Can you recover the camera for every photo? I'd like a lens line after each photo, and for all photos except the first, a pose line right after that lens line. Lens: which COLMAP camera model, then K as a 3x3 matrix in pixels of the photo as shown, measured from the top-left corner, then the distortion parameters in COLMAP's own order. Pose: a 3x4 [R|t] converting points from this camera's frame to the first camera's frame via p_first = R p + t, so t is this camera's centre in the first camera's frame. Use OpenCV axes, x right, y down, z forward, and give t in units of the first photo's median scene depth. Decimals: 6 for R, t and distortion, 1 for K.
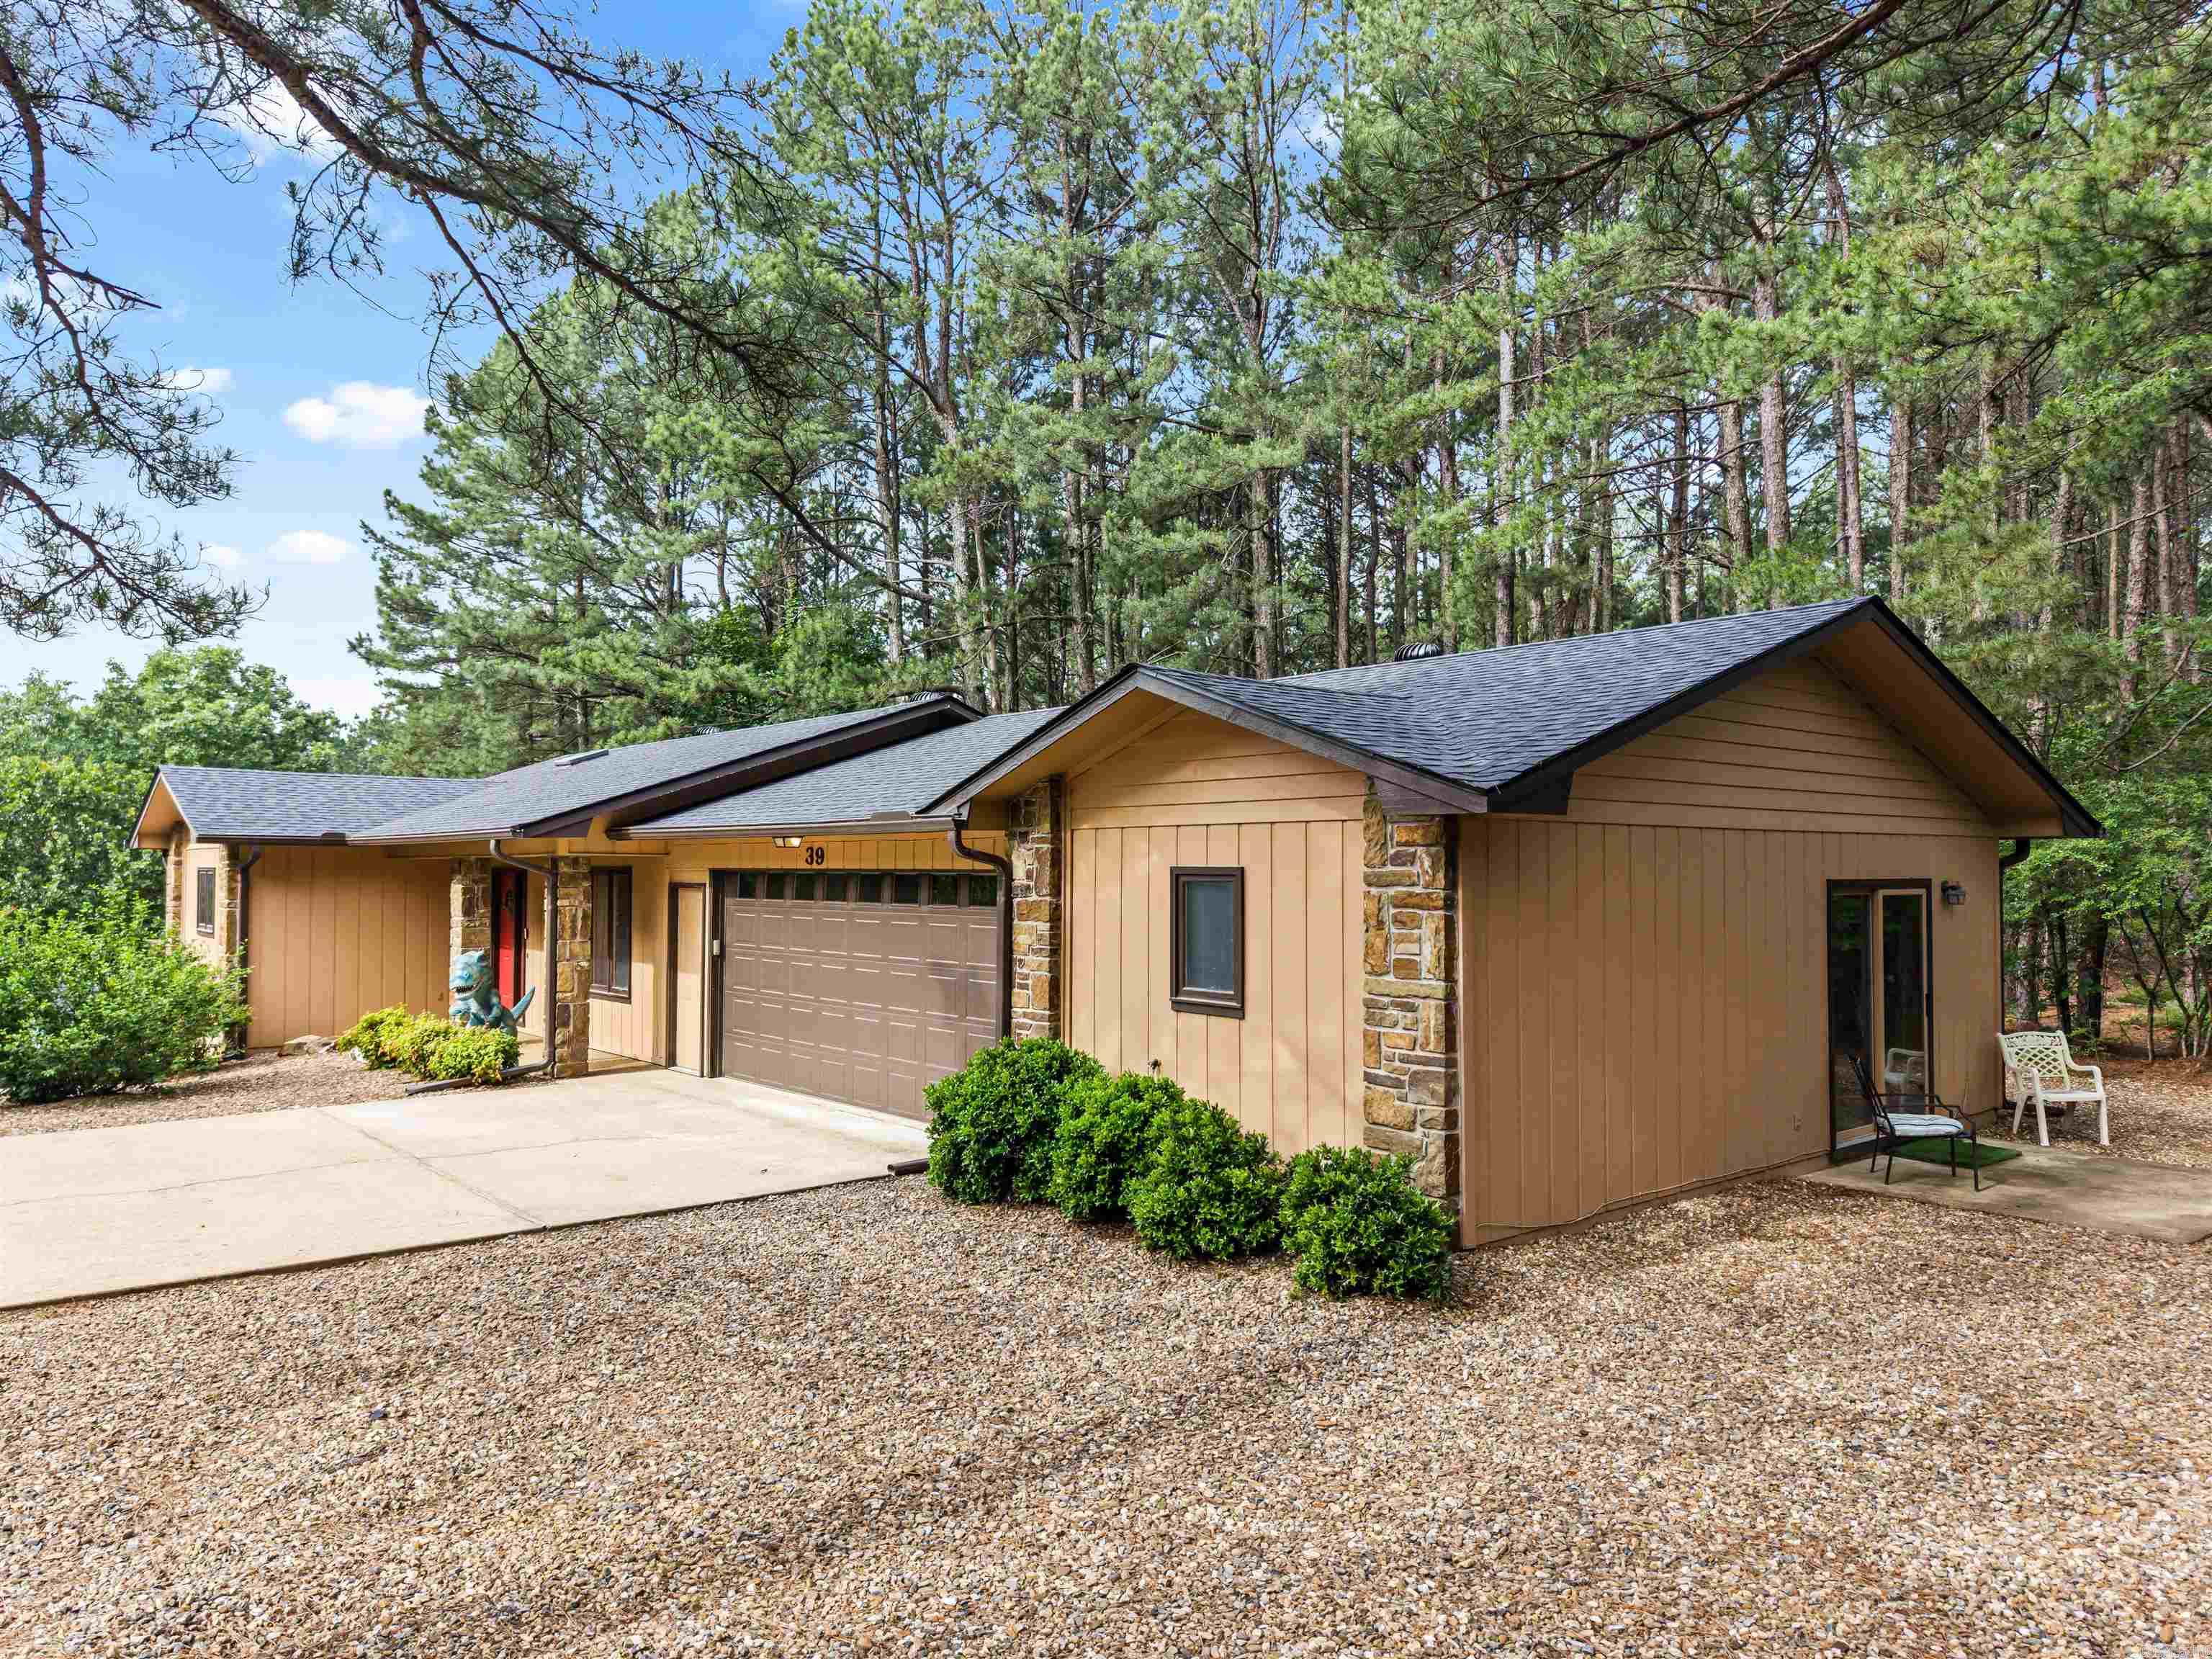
lens RADIAL K [[1516.4, 0, 1106.0], [0, 1516.4, 829.5], [0, 0, 1]] dist [0.016102, -0.001361]
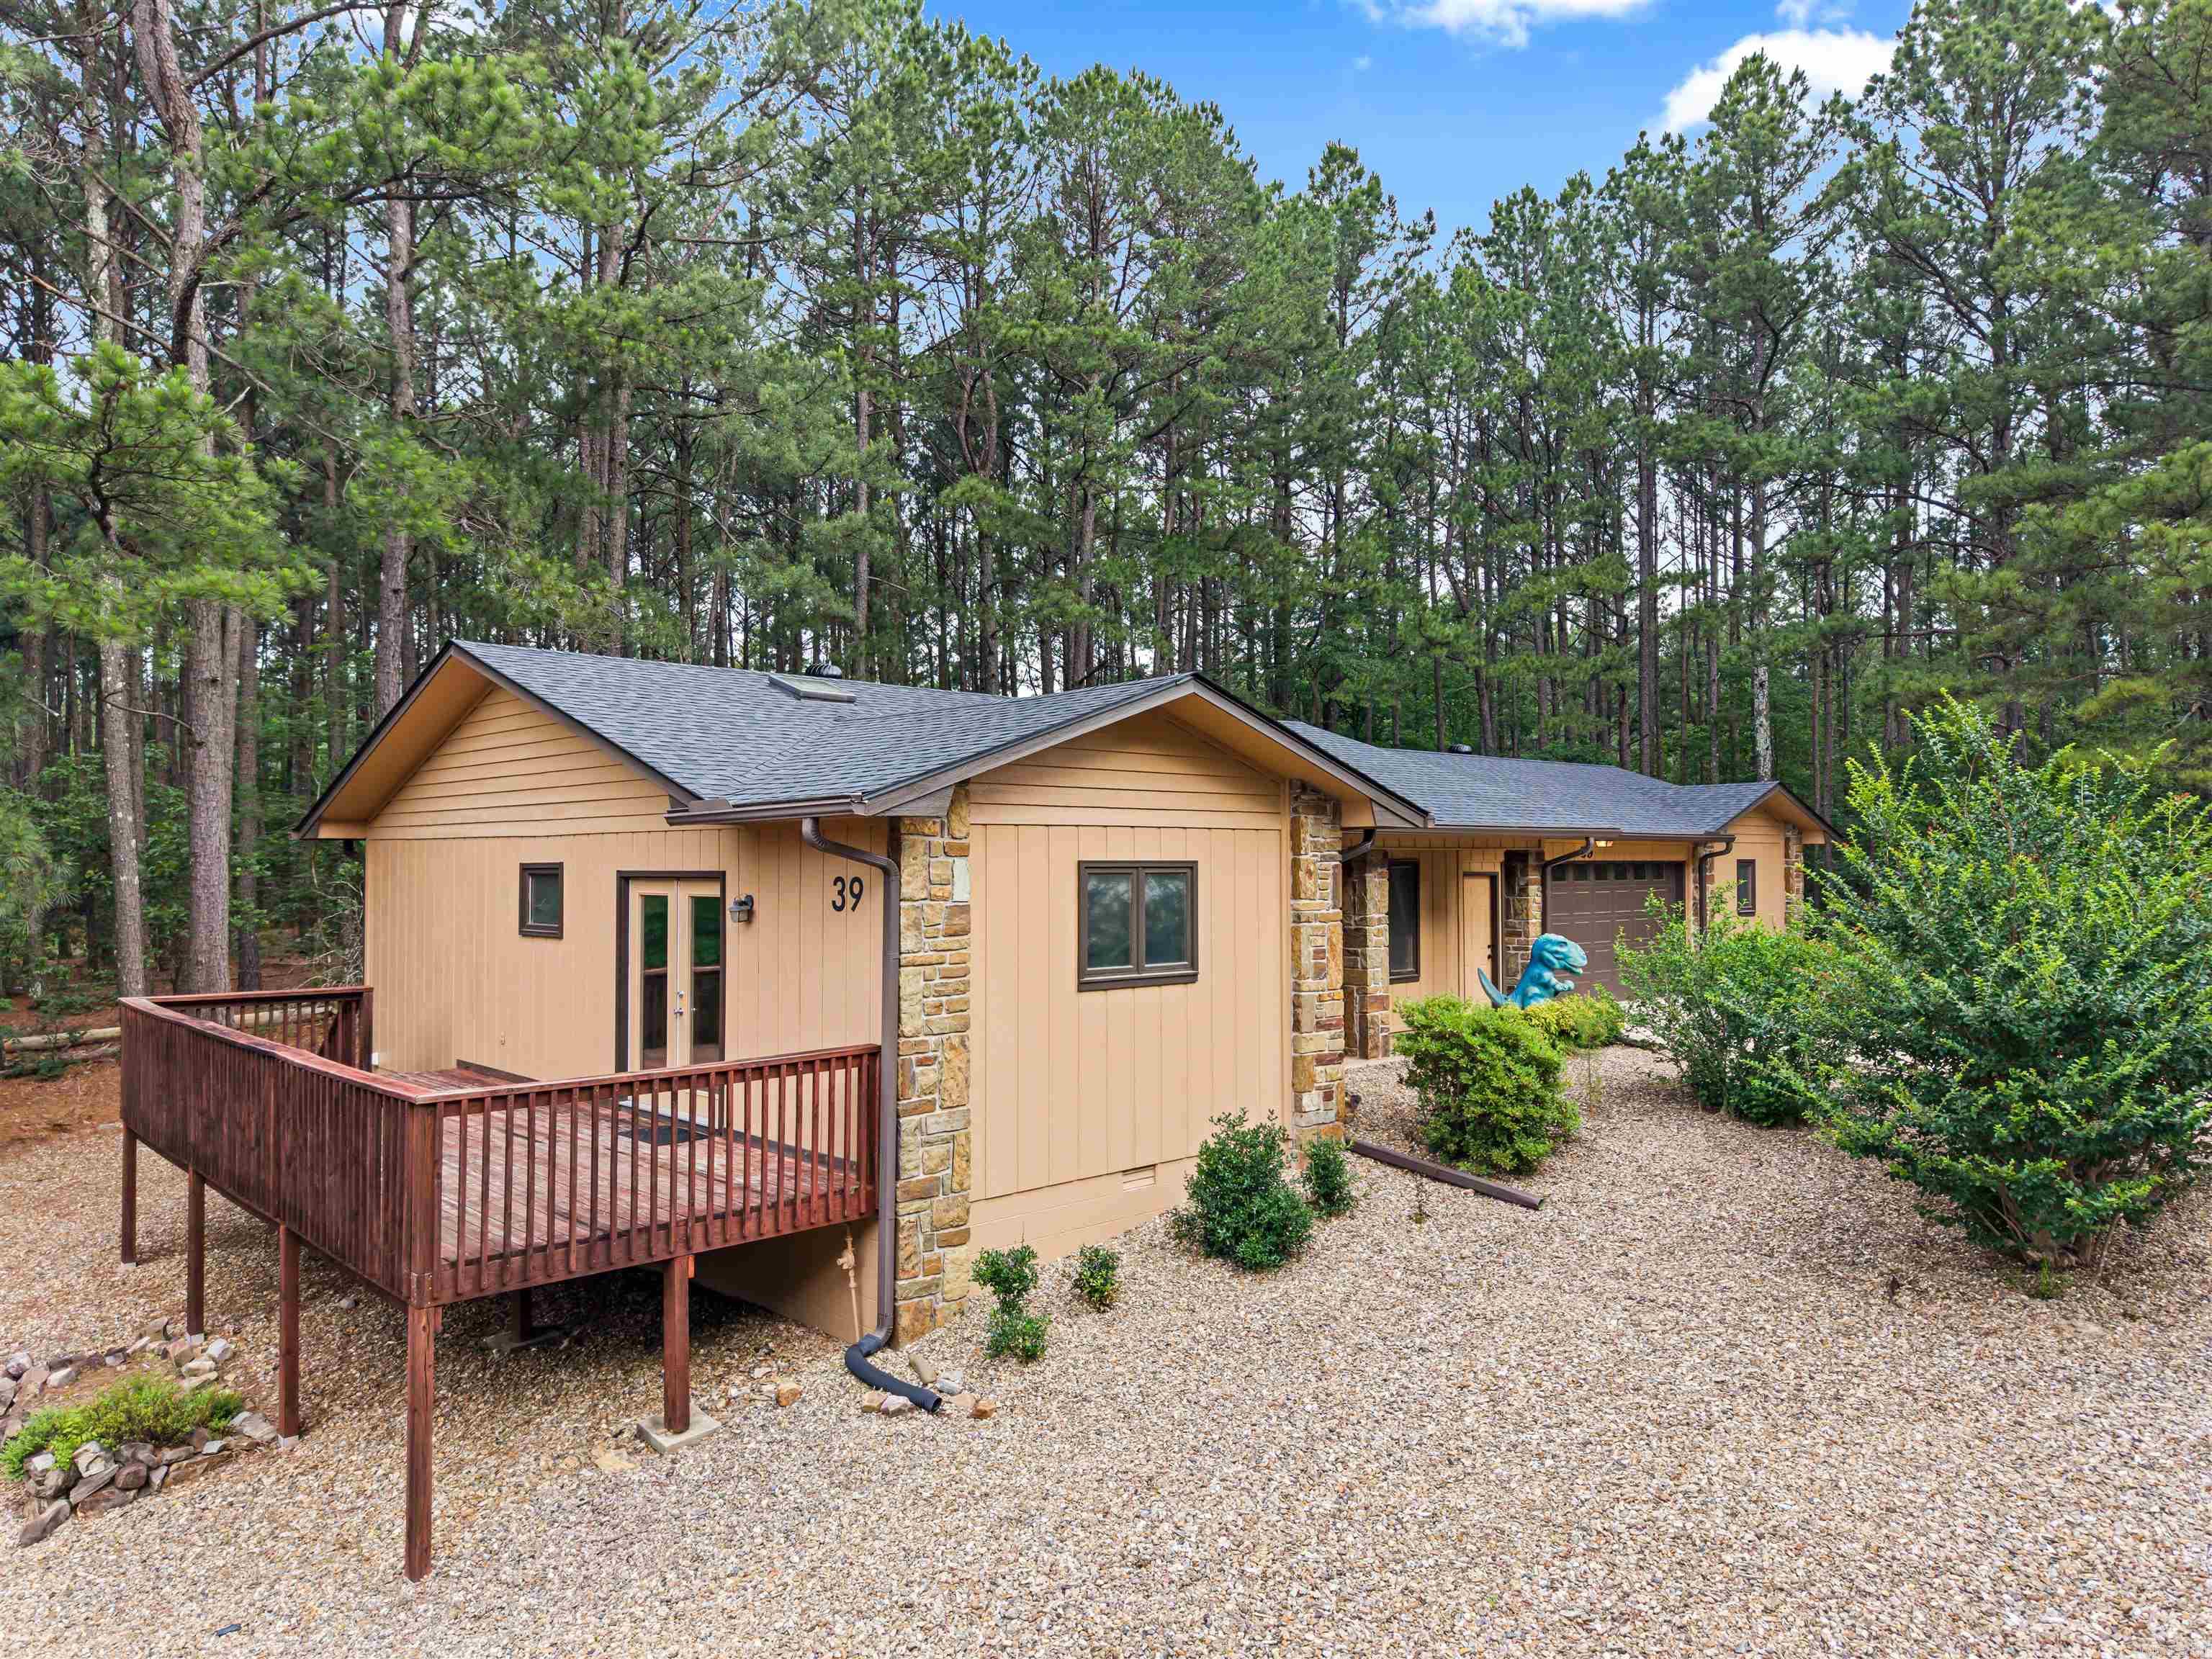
lens RADIAL K [[1483.3, 0, 1106.0], [0, 1483.3, 829.5], [0, 0, 1]] dist [0.013306, -0.002772]
pose [[-0.043981, 0.021471, 0.998802, -1.869872], [-0.020866, 0.999531, -0.022405, 0.041722], [-0.998814, -0.021827, -0.043512, 1.698919]]
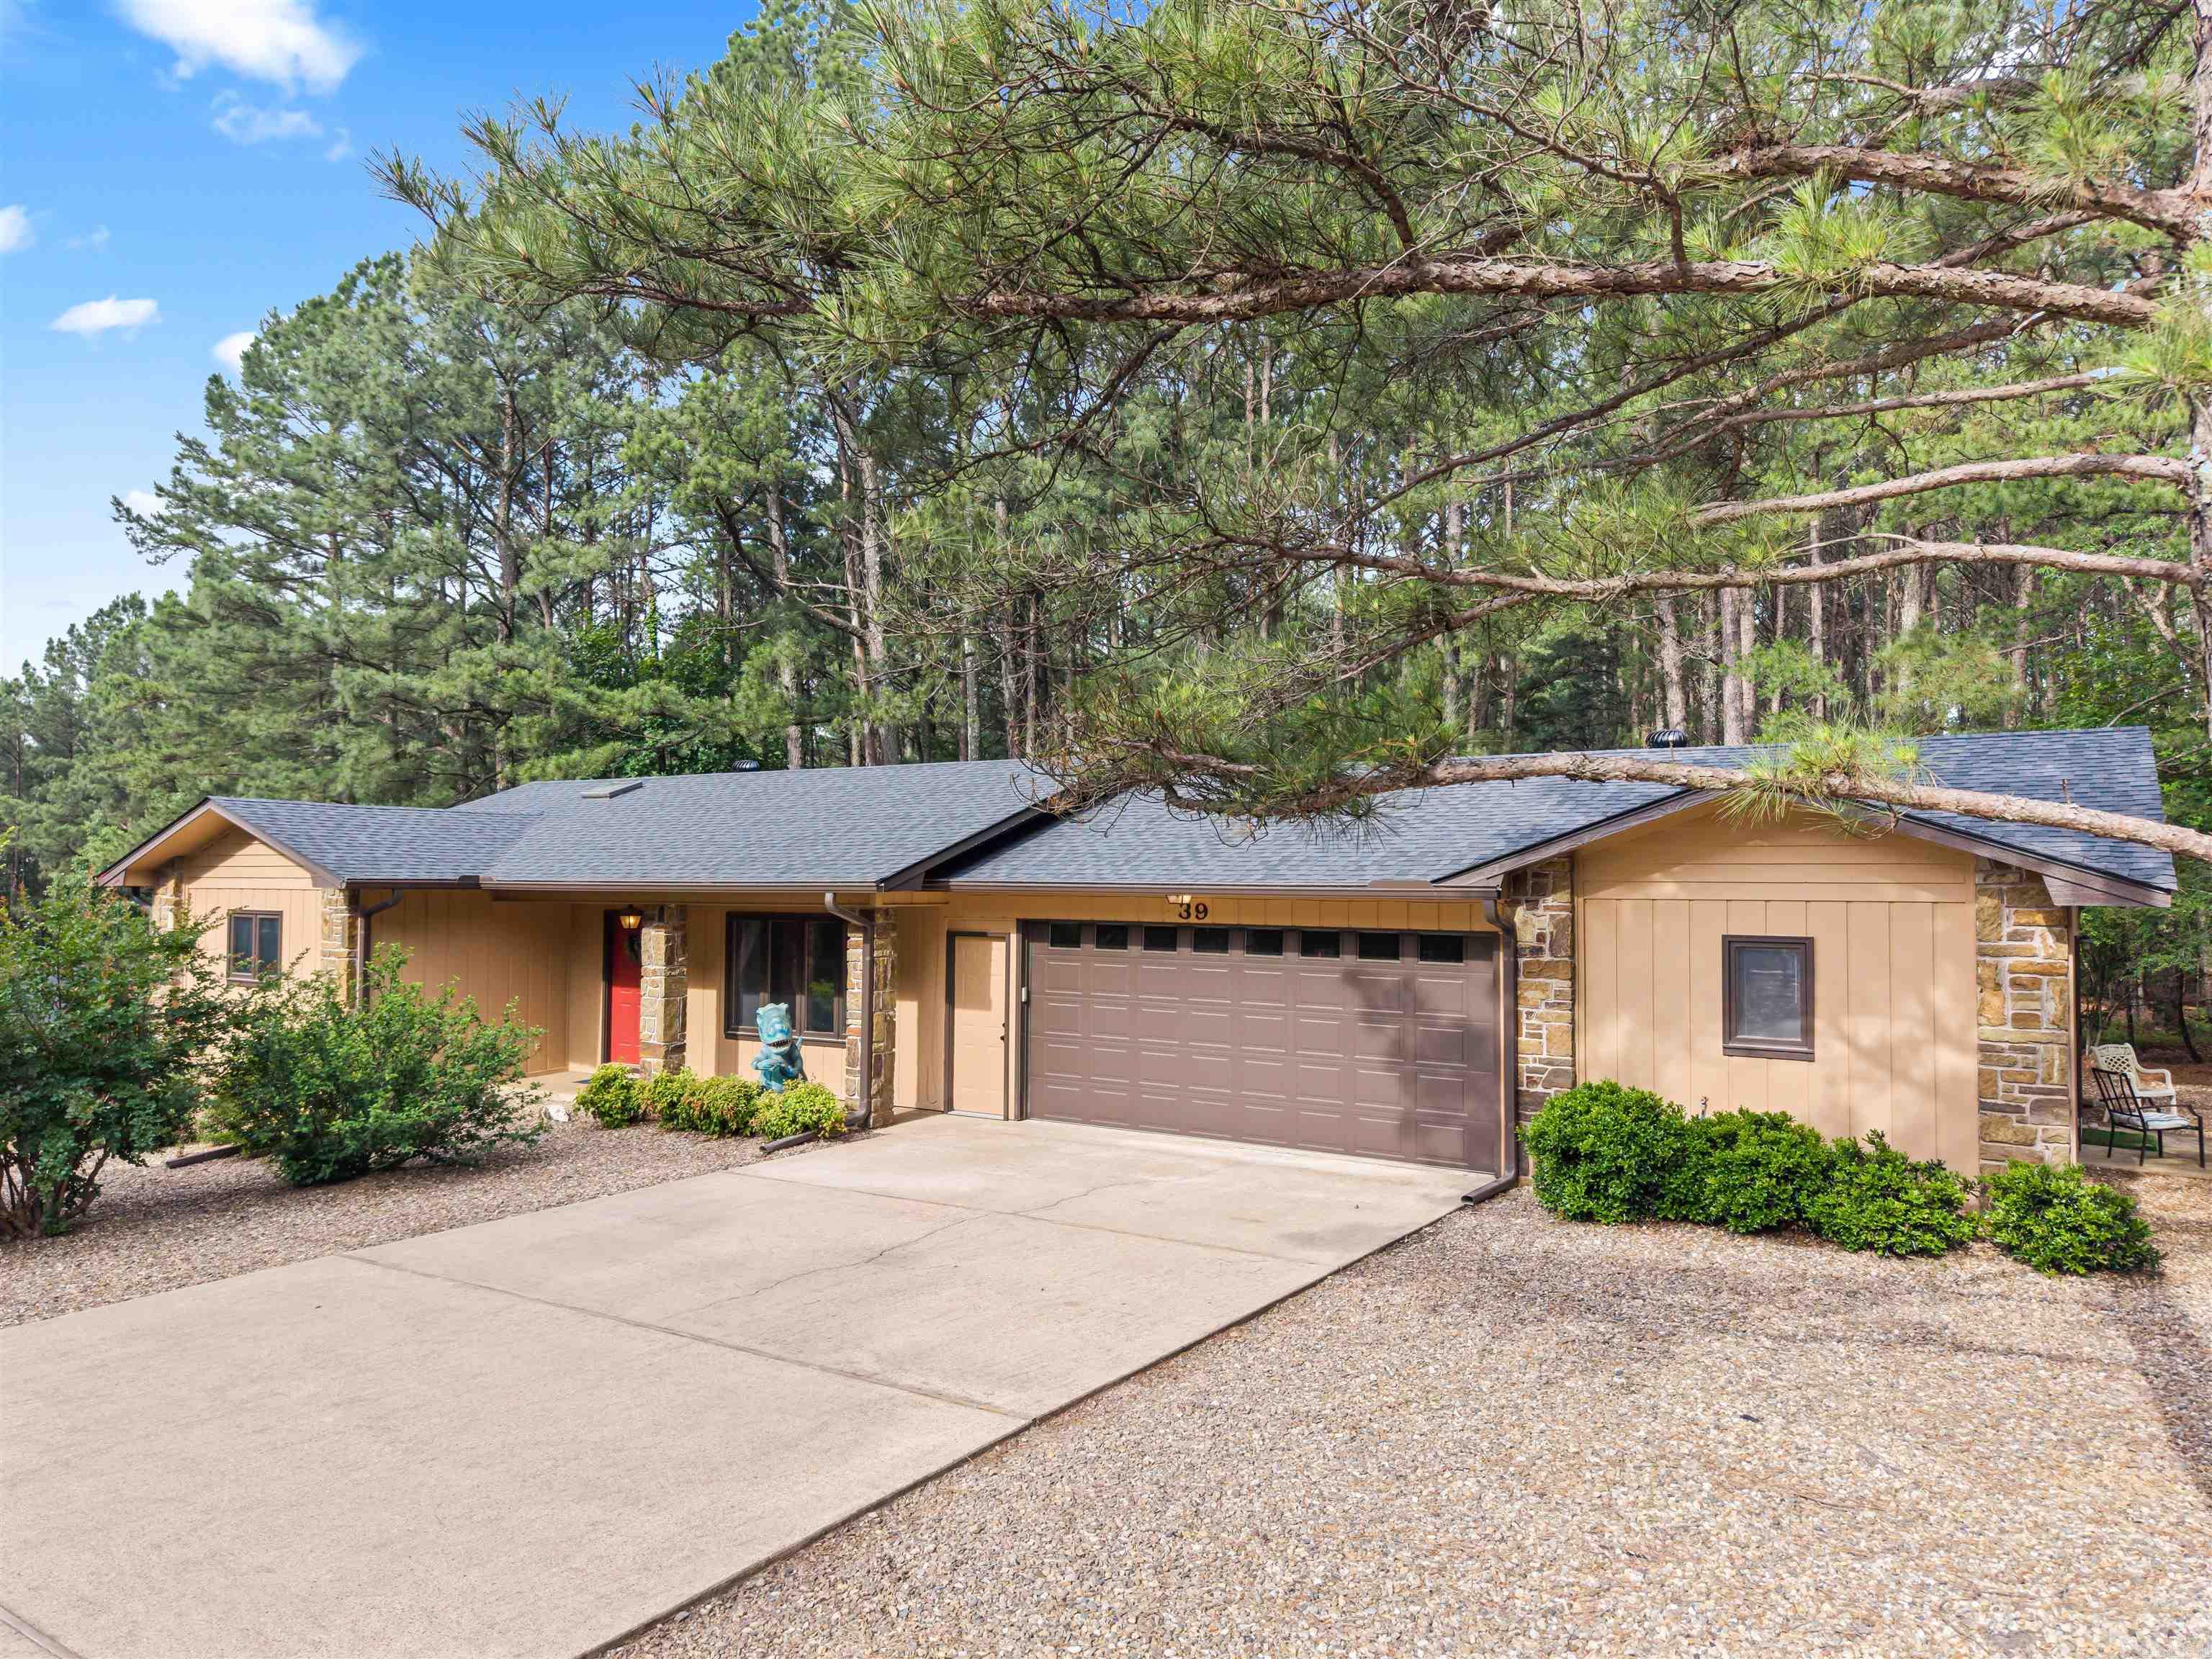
lens RADIAL K [[1516.4, 0, 1106.0], [0, 1516.4, 829.5], [0, 0, 1]] dist [0.016102, -0.001361]
pose [[0.956496, 0.013368, 0.291438, -0.608853], [-0.011492, 0.999901, -0.008147, -0.033745], [-0.291518, 0.004443, 0.956555, -0.010464]]
